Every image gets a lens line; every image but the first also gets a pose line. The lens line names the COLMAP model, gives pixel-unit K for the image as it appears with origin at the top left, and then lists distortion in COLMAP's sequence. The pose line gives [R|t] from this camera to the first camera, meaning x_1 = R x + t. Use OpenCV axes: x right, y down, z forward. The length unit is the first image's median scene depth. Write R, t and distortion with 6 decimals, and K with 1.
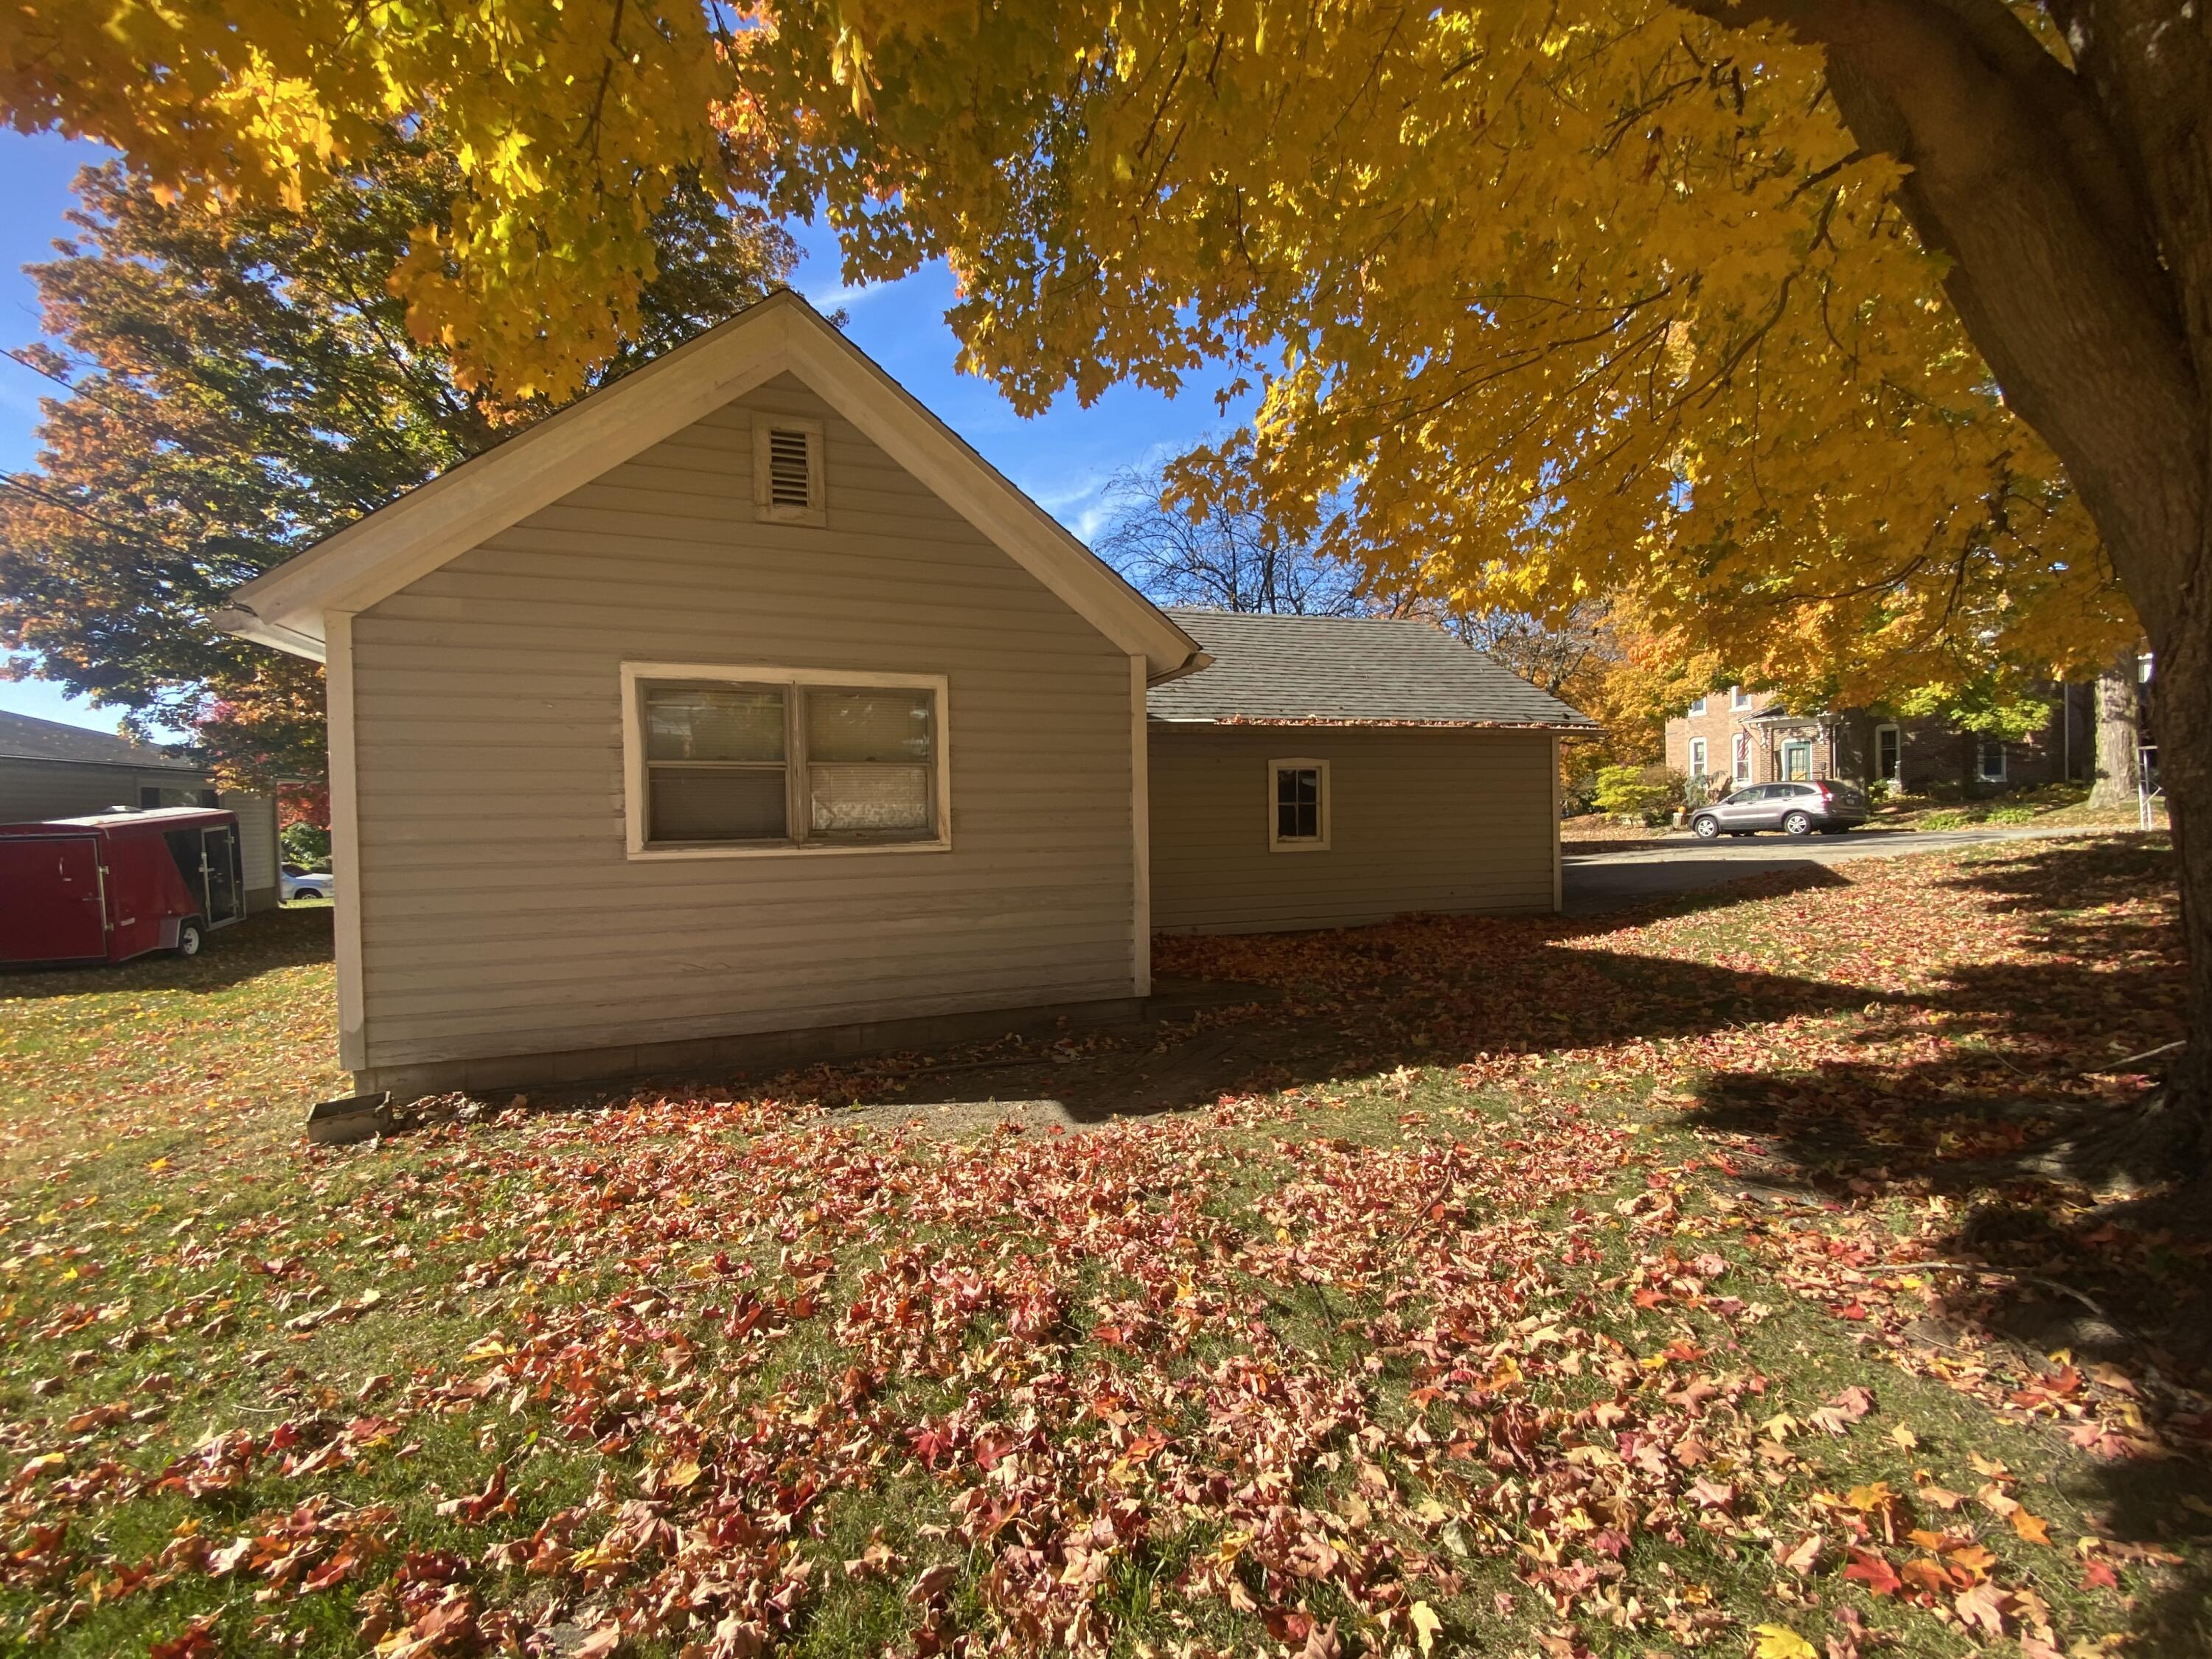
lens RADIAL K [[900.1, 0, 1099.9], [0, 900.1, 822.2], [0, 0, 1]] dist [0.013138, -0.018056]
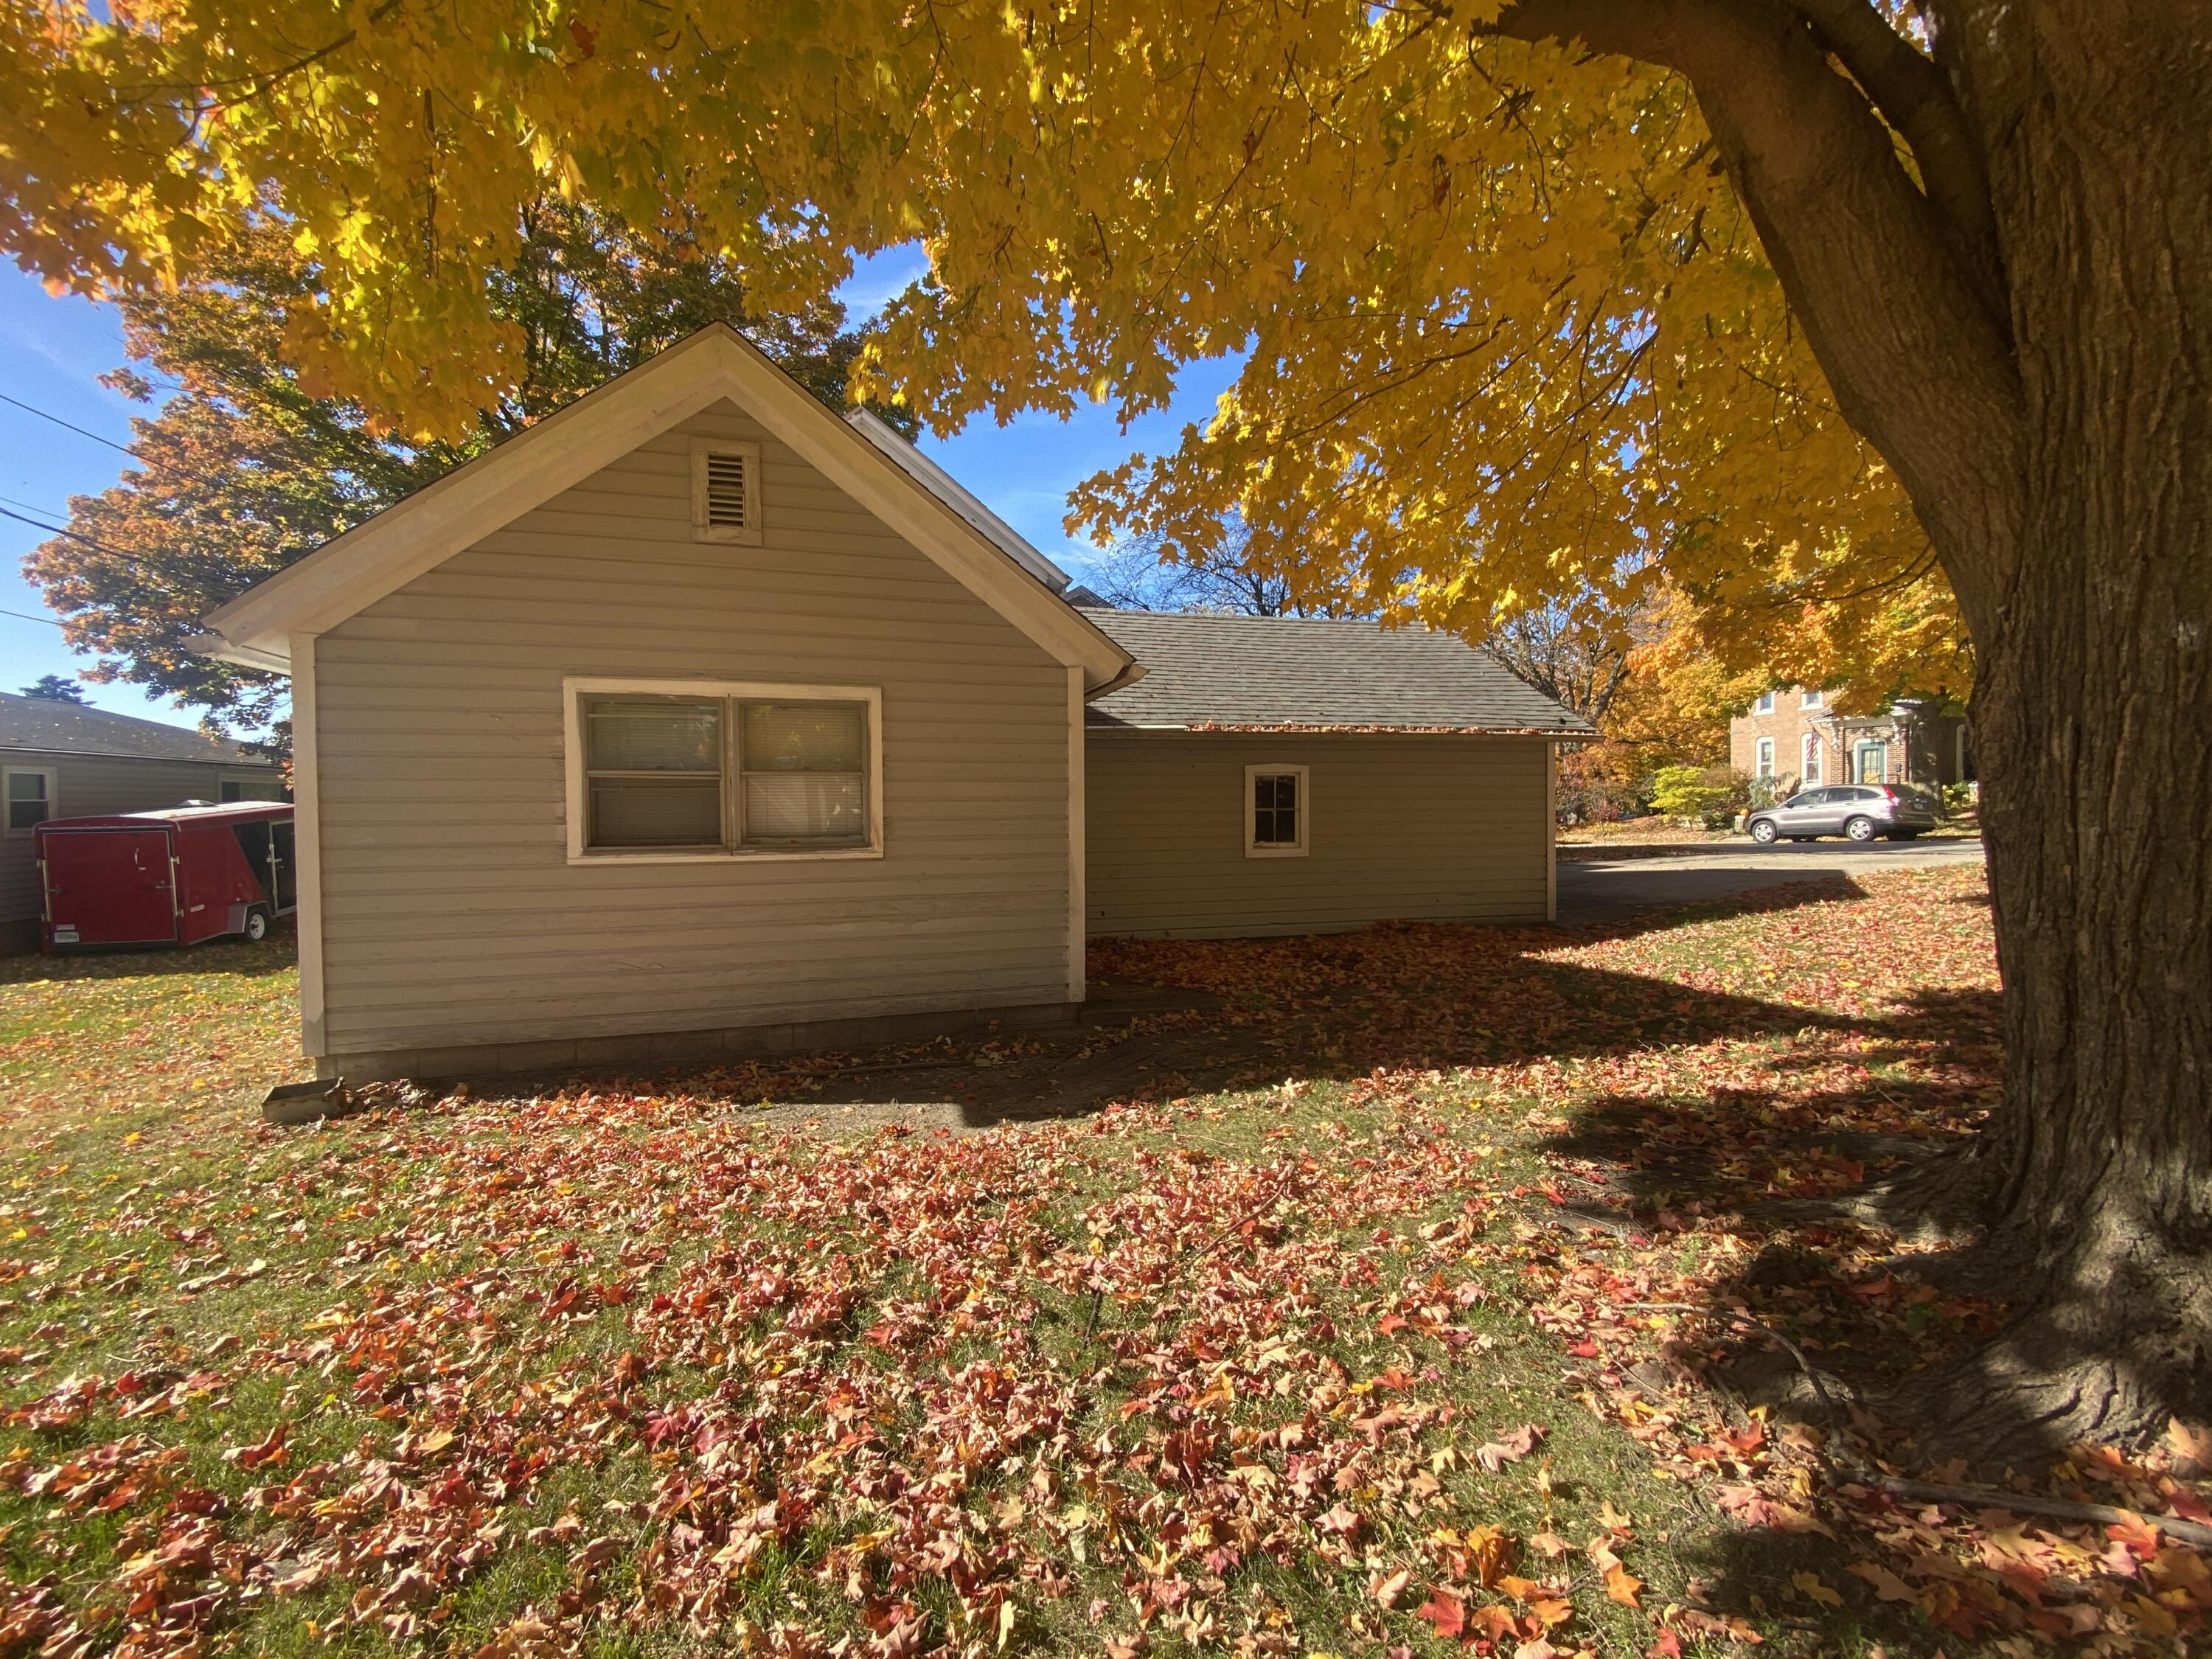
lens RADIAL K [[900.1, 0, 1100.5], [0, 900.1, 817.7], [0, 0, 1]] dist [0.013349, -0.018054]
pose [[0.997828, 0.008507, -0.065318, 0.212205], [-0.008523, 0.999964, 0.000040, -0.022786], [0.065316, 0.000516, 0.997864, -0.020423]]
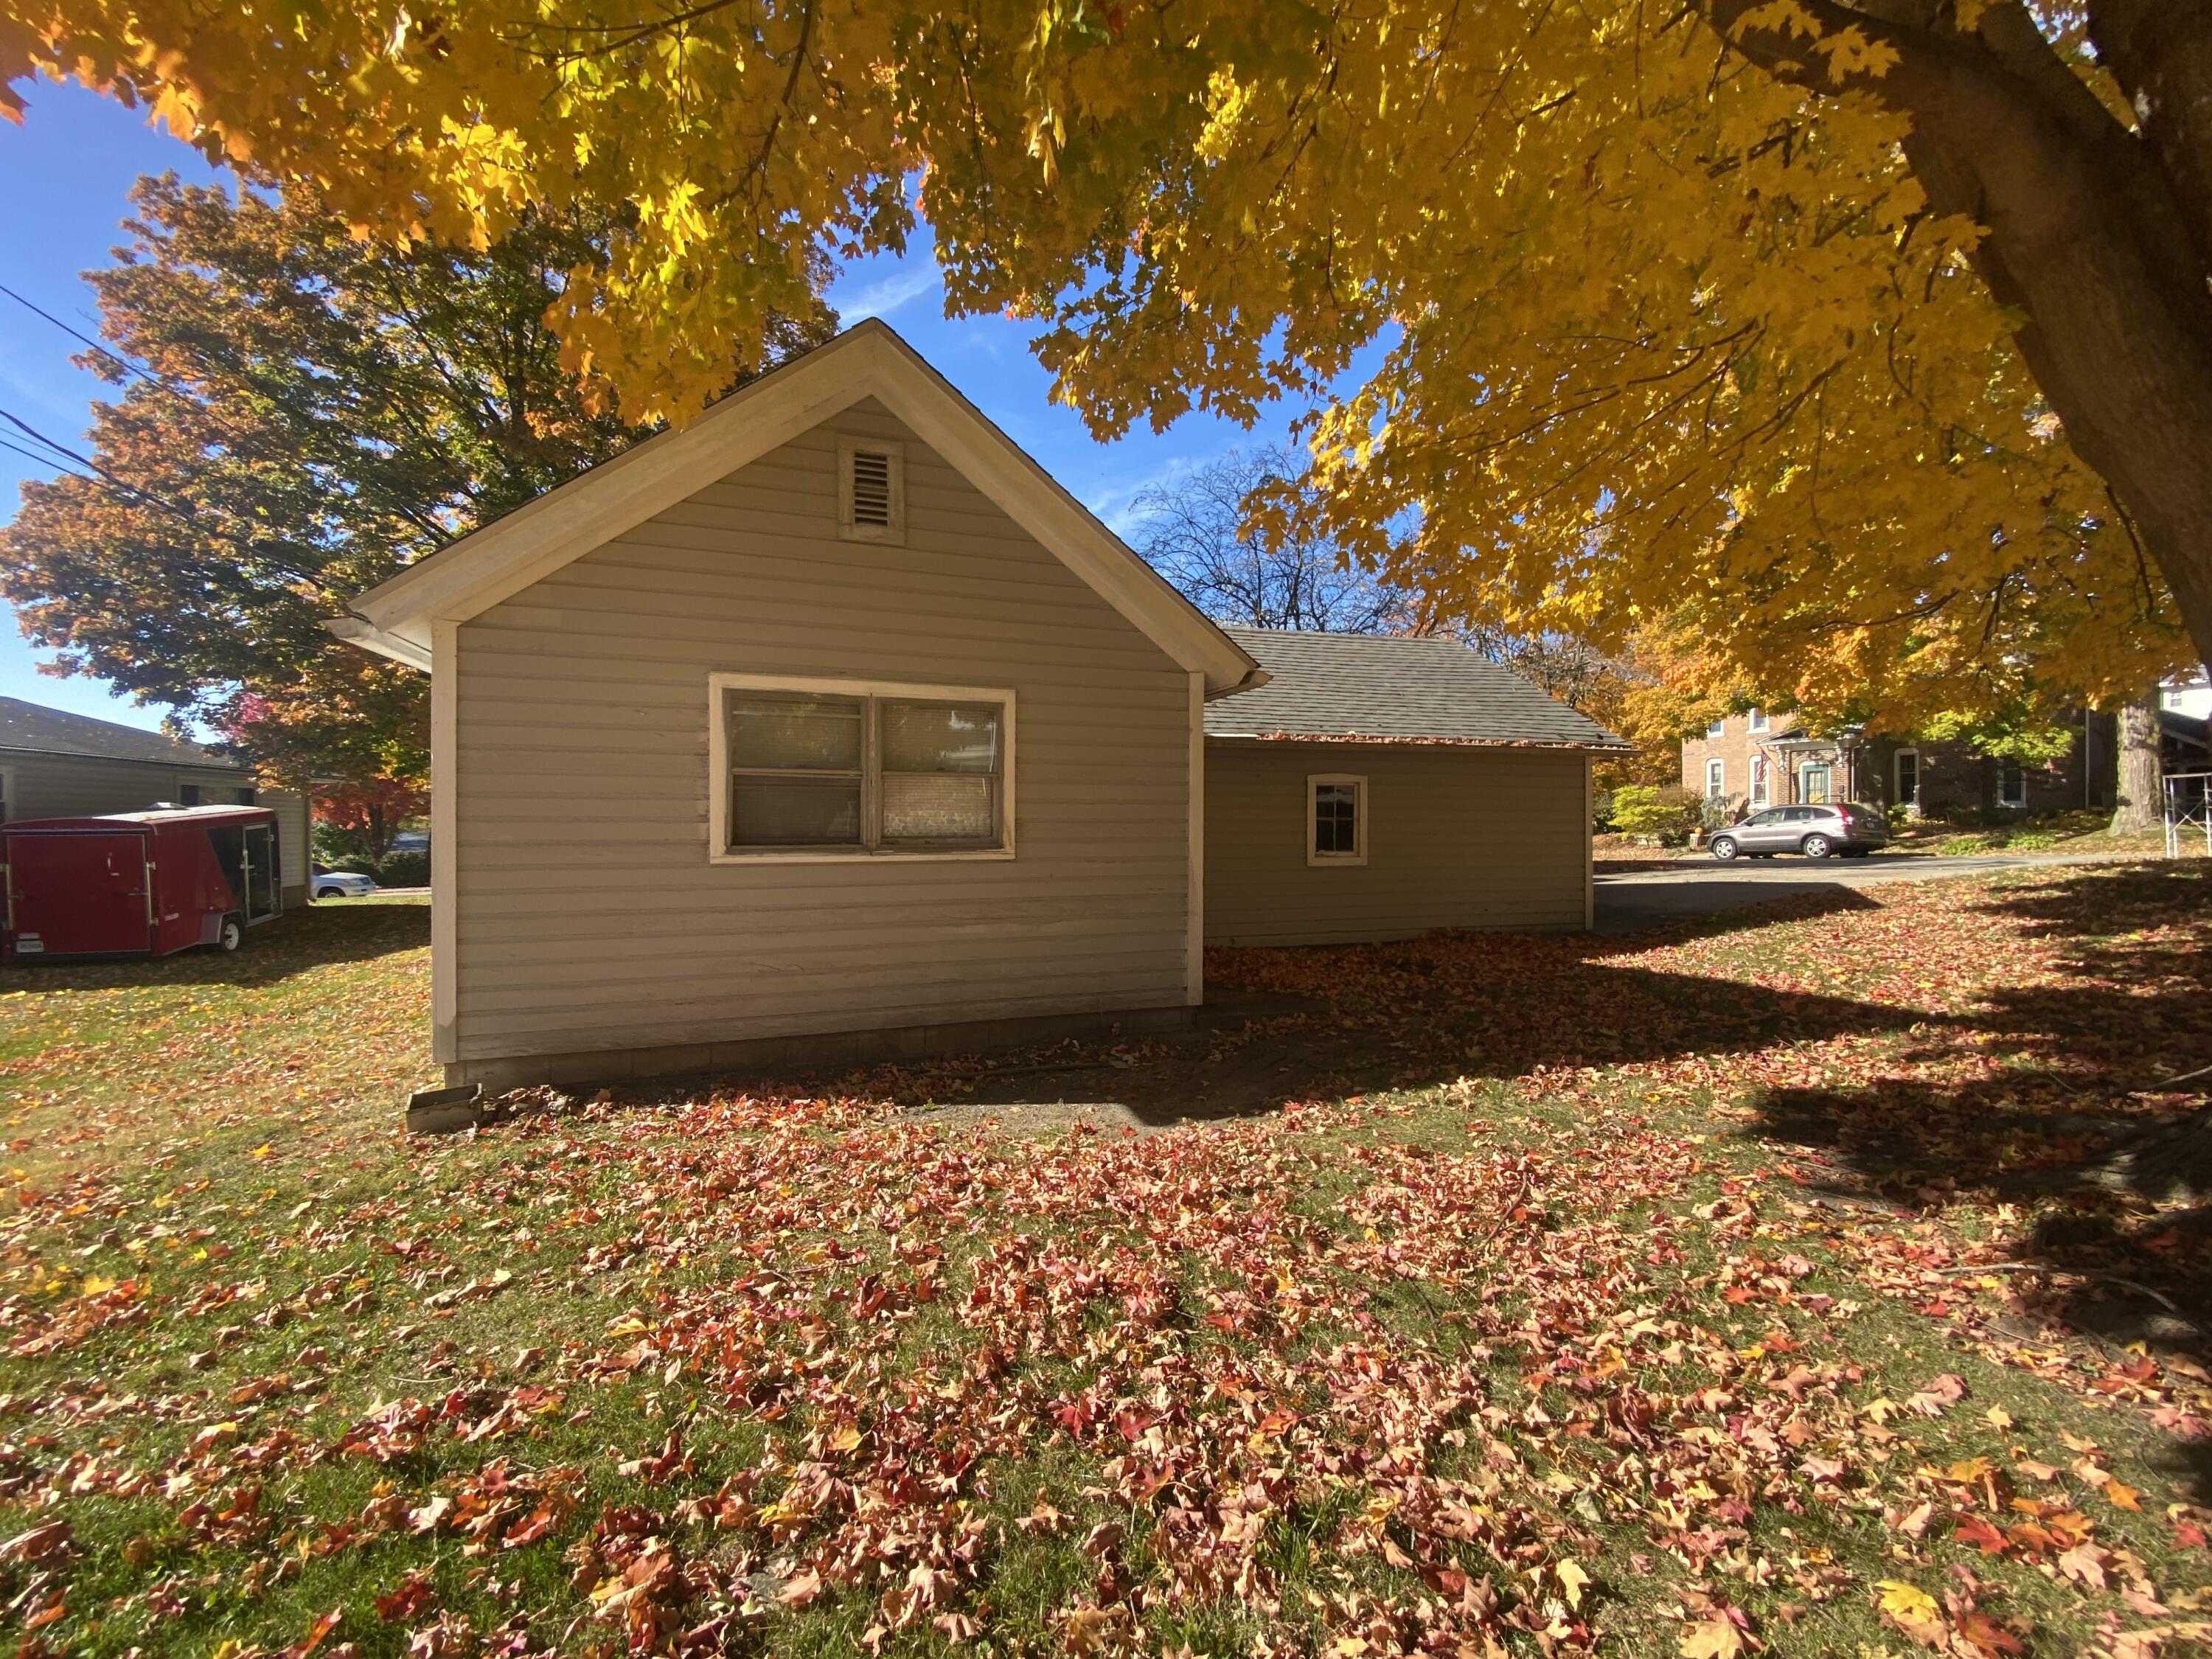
lens RADIAL K [[900.1, 0, 1100.5], [0, 900.1, 817.7], [0, 0, 1]] dist [0.013349, -0.018054]
pose [[0.999842, 0.015713, -0.008251, -0.084237], [-0.015859, 0.999714, -0.017885, 0.001134], [0.007968, 0.018013, 0.999806, -0.040509]]
